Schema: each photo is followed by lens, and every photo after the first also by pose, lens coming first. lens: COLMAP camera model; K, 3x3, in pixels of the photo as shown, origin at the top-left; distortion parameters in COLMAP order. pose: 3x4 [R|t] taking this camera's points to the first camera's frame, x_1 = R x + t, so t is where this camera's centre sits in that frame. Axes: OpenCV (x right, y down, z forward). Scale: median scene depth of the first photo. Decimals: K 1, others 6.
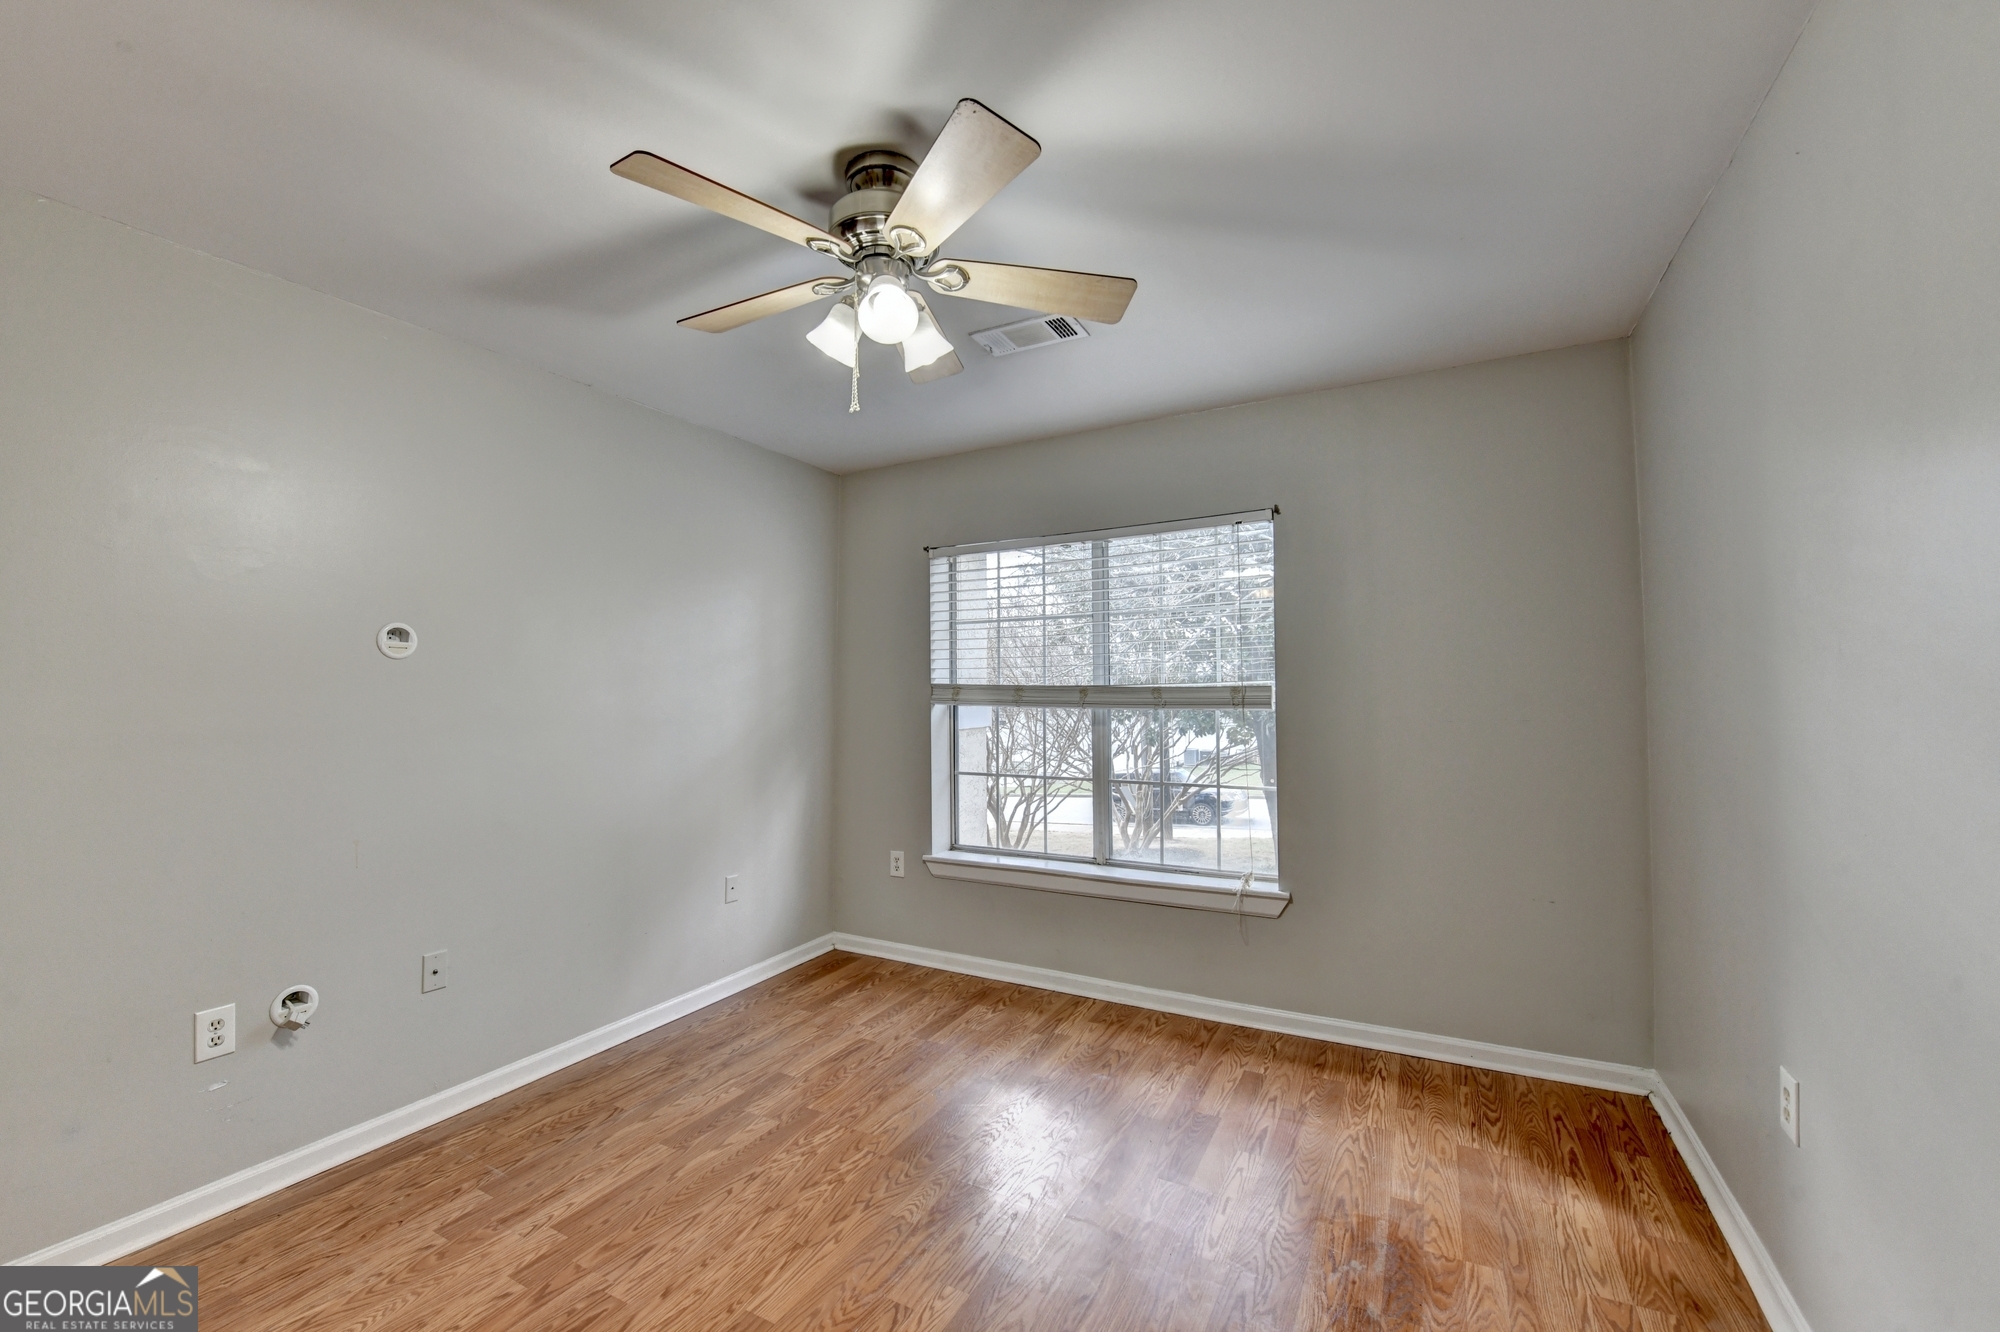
lens RADIAL K [[824.1, 0, 1030.5], [0, 824.1, 679.4], [0, 0, 1]] dist [-0.000226, -0.013335]
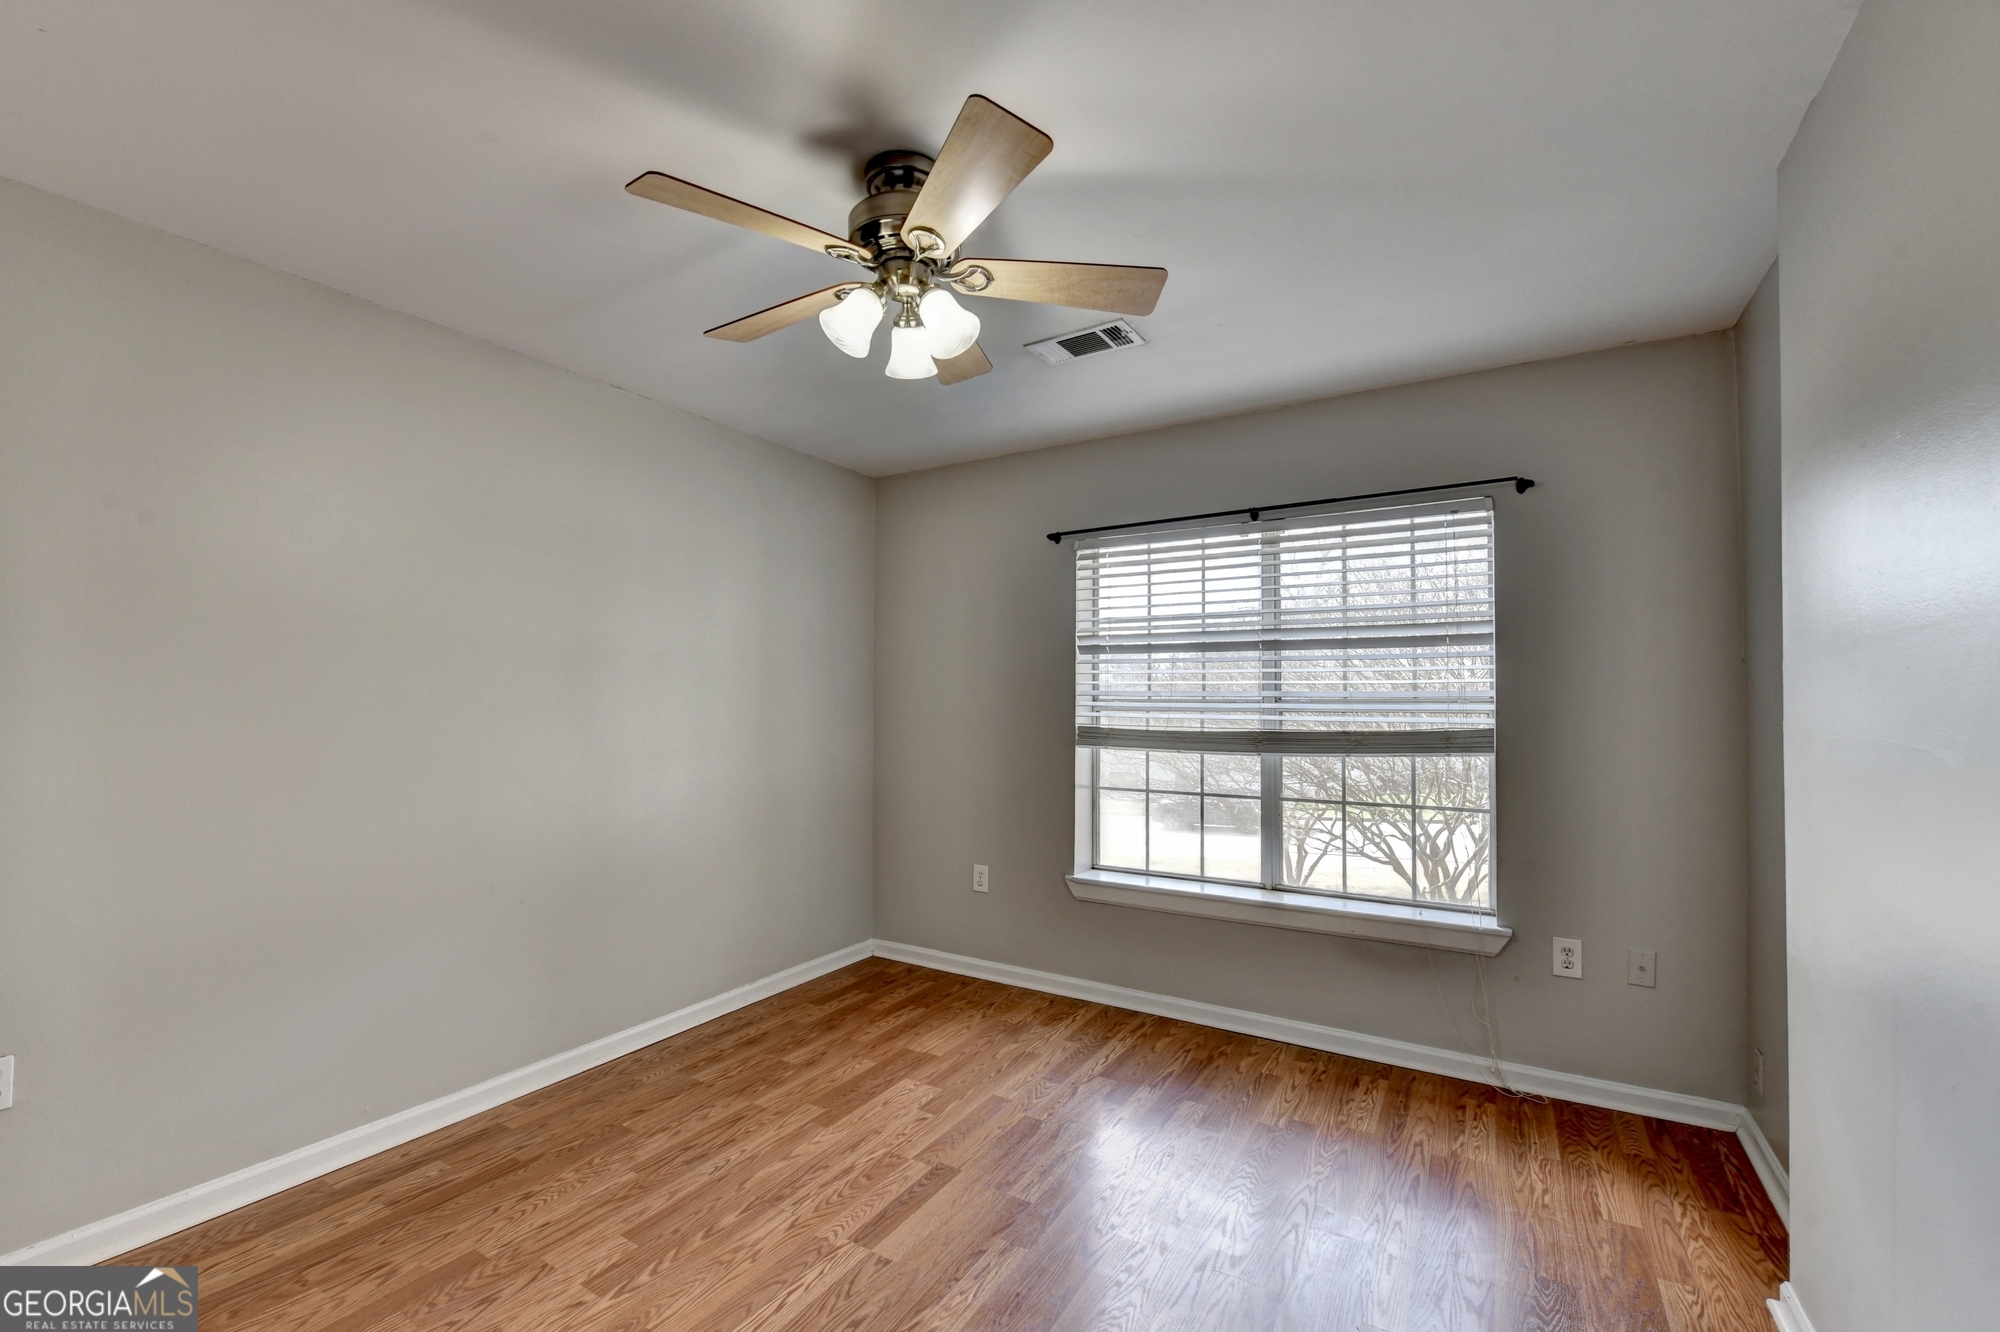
lens RADIAL K [[817.2, 0, 996.6], [0, 817.2, 684.7], [0, 0, 1]] dist [-0.019597, -0.000039]
pose [[0.998565, 0.009654, -0.052685, -0.137951], [-0.009738, 0.999952, -0.001340, 0.002678], [0.052669, 0.001851, 0.998610, 0.074945]]
